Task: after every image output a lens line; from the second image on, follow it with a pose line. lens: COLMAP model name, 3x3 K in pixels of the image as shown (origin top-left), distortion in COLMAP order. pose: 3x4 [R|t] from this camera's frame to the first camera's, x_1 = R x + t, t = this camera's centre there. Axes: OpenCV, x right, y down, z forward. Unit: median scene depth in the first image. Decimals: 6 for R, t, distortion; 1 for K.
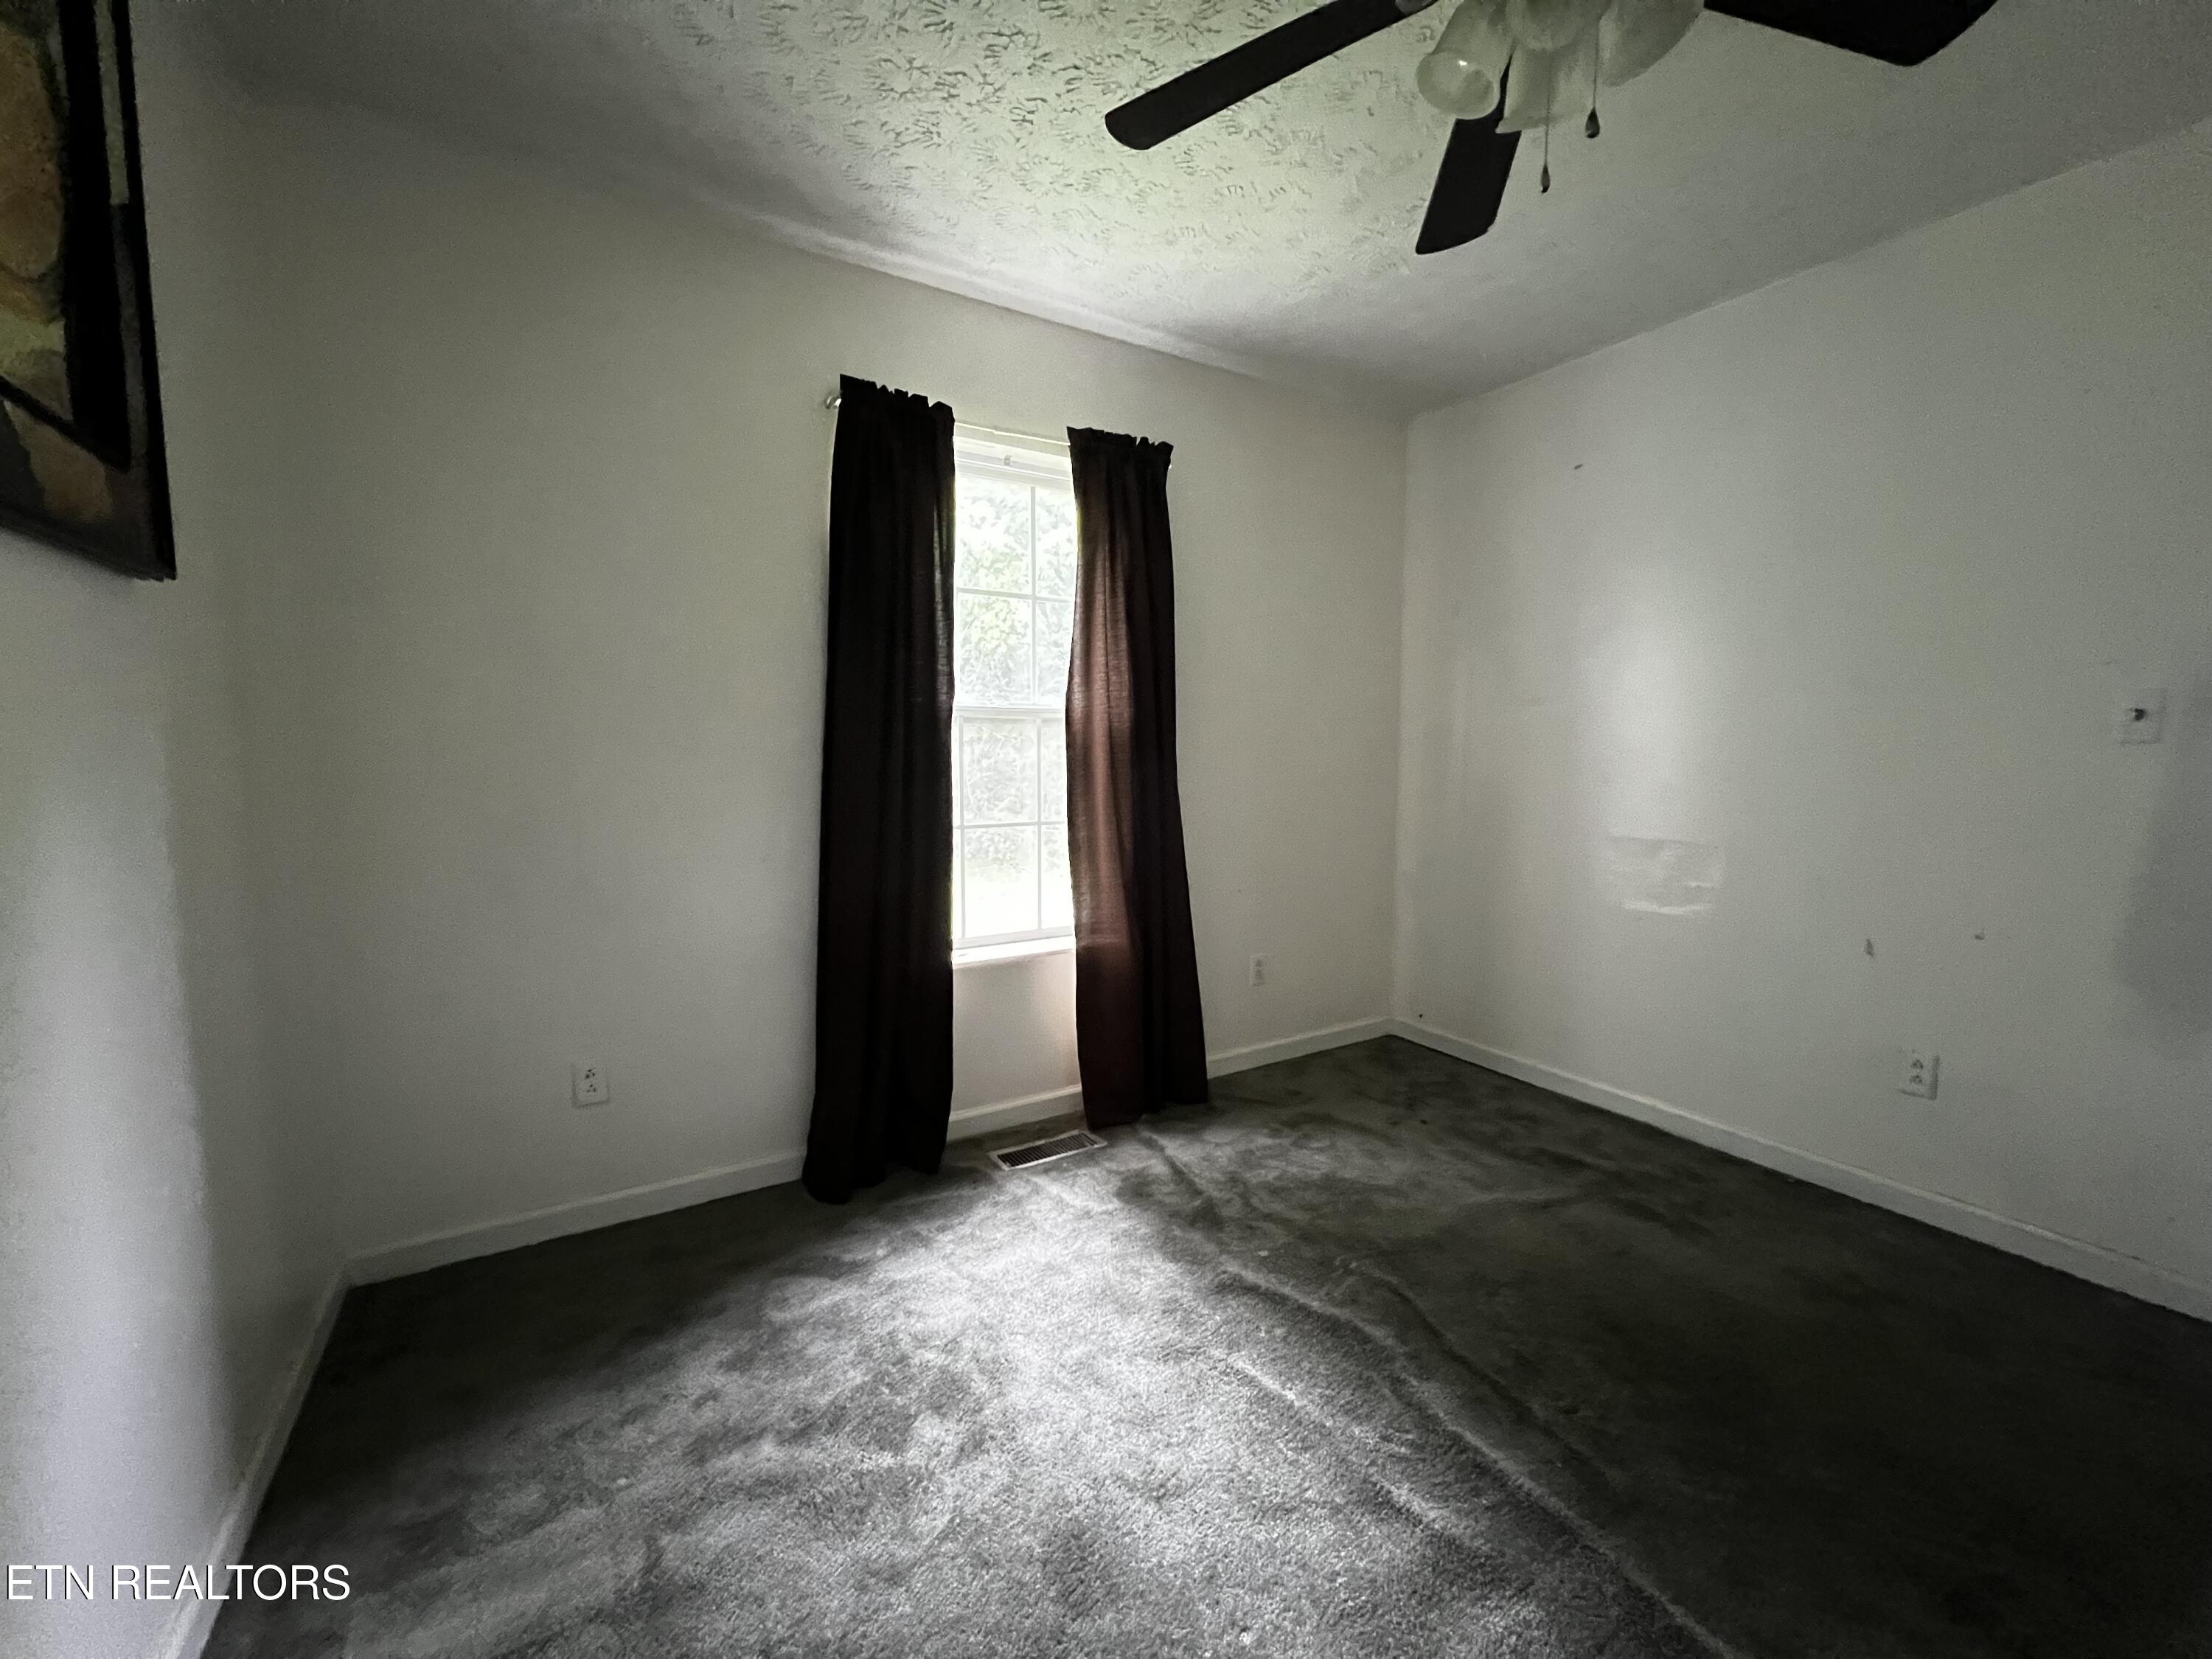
lens RADIAL K [[885.6, 0, 1106.0], [0, 885.6, 829.5], [0, 0, 1]] dist [-0.001726, -0.000047]
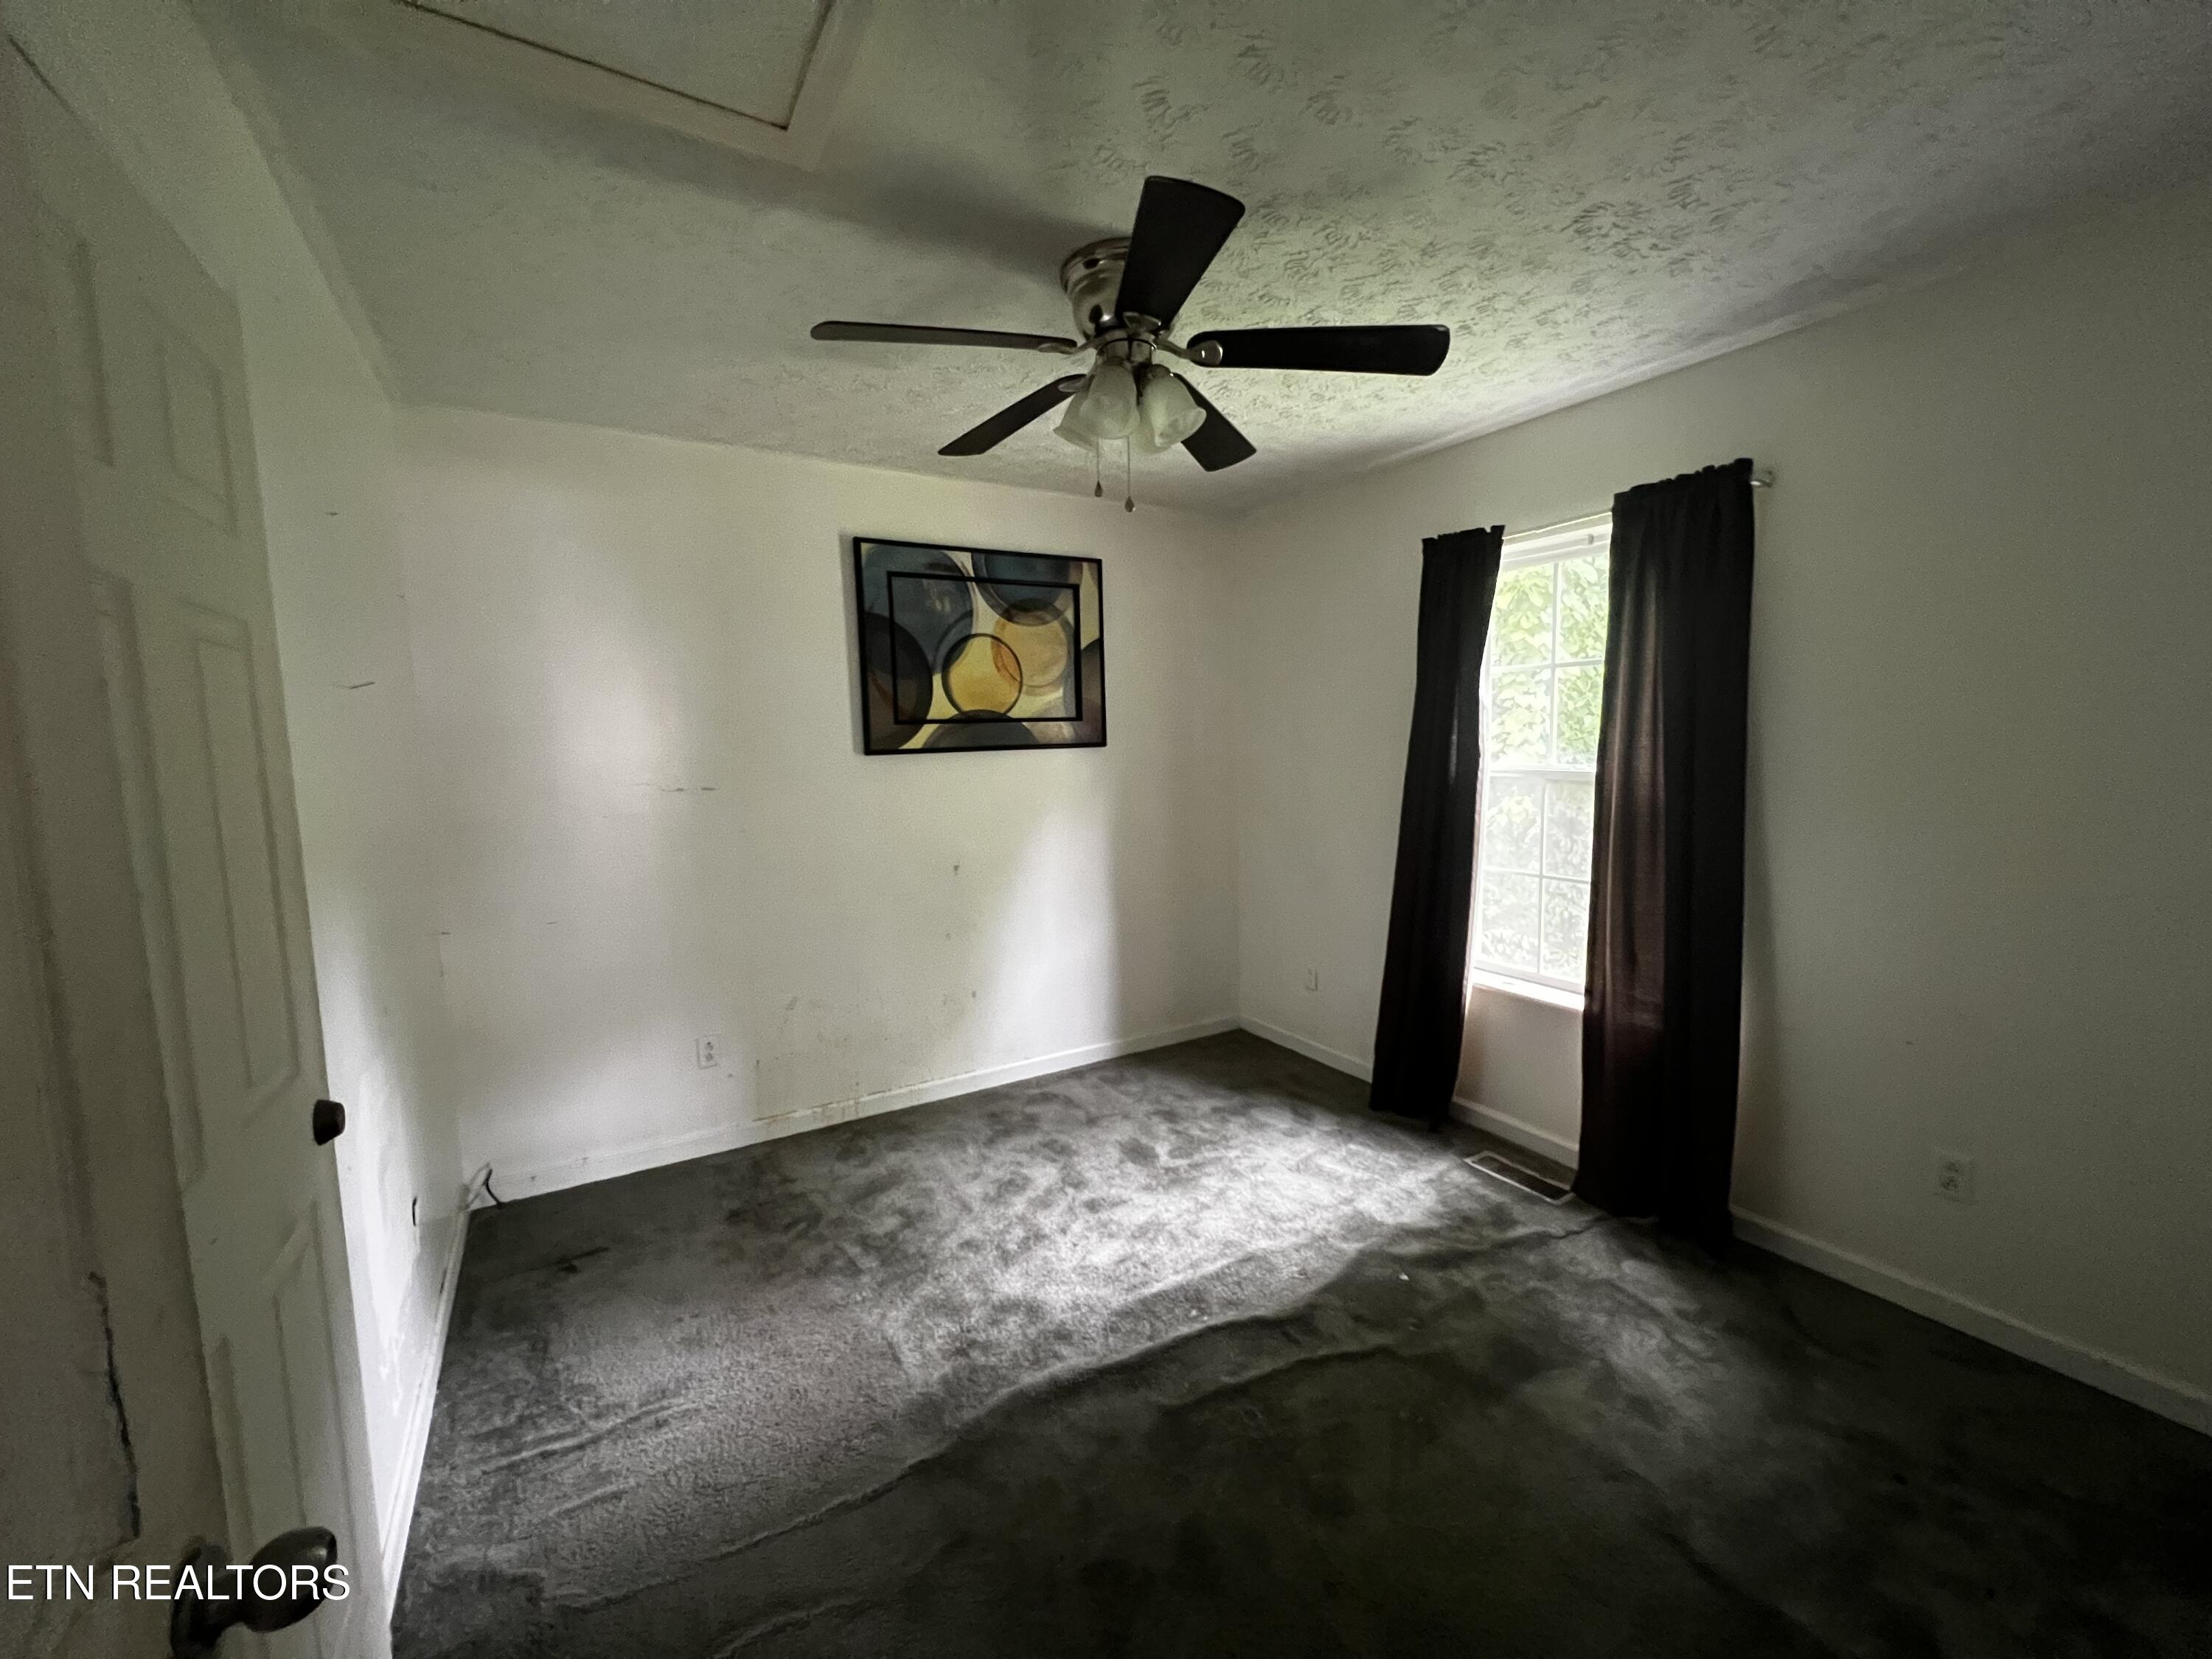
lens RADIAL K [[885.6, 0, 1106.0], [0, 885.6, 829.5], [0, 0, 1]] dist [-0.001726, -0.000047]
pose [[-0.012382, 0.100413, -0.994869, 1.052602], [-0.073704, 0.992147, 0.101056, -0.147222], [0.997203, 0.074577, -0.004884, 0.490558]]
